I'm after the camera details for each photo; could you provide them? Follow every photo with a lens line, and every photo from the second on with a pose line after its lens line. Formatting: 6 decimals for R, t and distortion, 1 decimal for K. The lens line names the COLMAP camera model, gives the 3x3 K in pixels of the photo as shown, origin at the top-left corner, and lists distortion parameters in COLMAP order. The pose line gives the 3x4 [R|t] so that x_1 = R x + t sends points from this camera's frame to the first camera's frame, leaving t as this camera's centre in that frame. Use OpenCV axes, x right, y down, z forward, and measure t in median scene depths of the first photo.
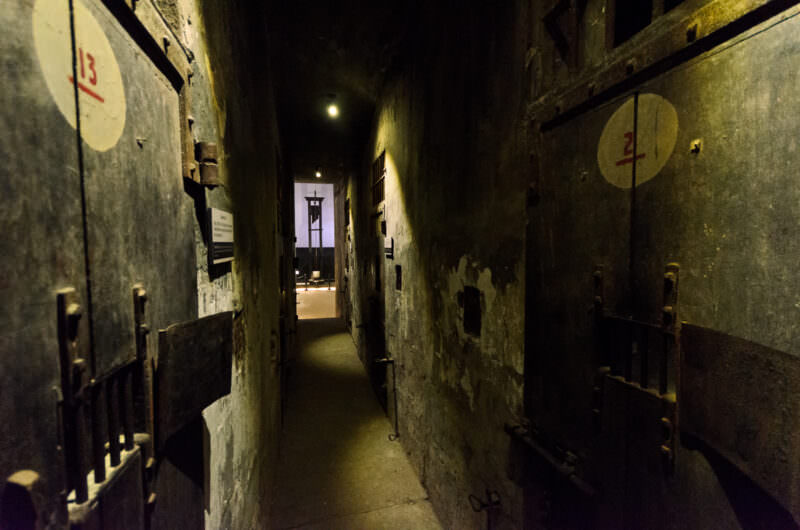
lens RADIAL K [[357.2, 0, 411.8], [0, 357.2, 268.8], [0, 0, 1]] dist [0.007188, -0.000170]
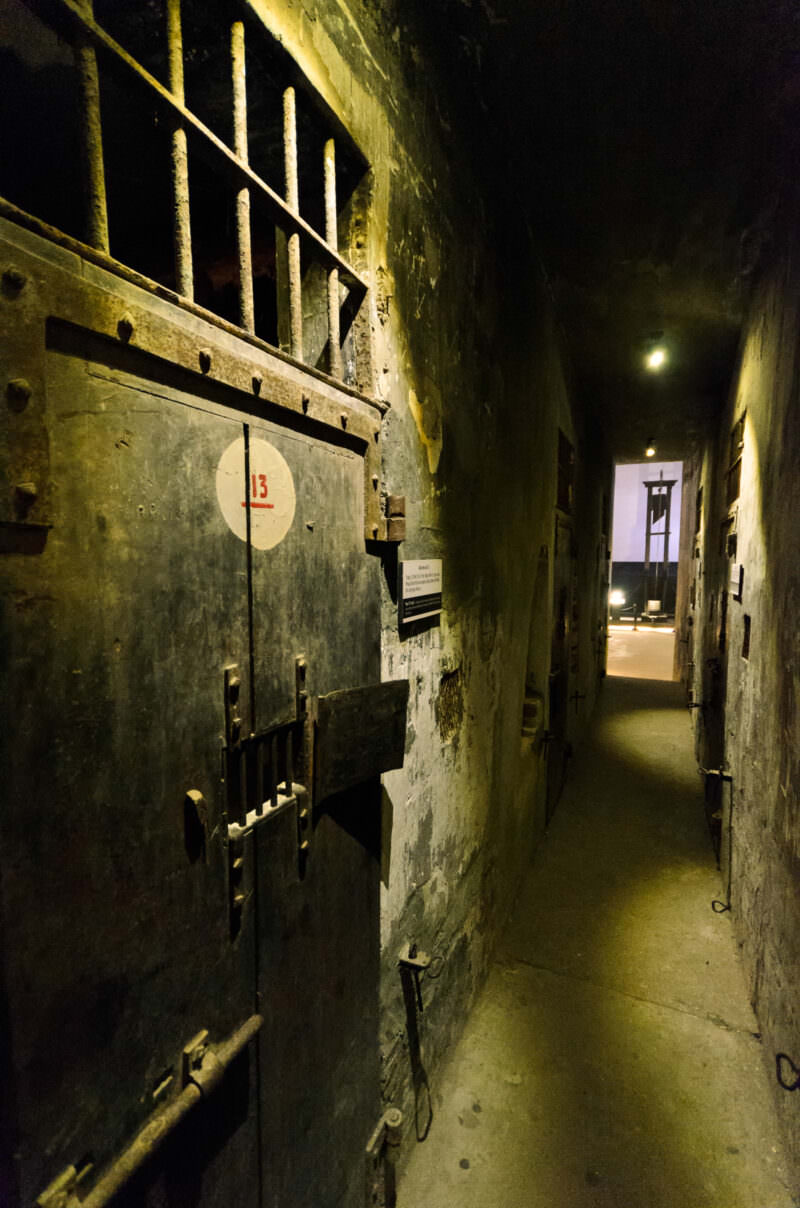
lens RADIAL K [[539.3, 0, 400.0], [0, 539.3, 604.0], [0, 0, 1]] dist [0.007188, -0.000170]
pose [[0.755322, 0.060337, -0.652570, 0.415667], [-0.045765, 0.998178, 0.039322, -0.143101], [0.653754, 0.000164, 0.756707, -0.058581]]
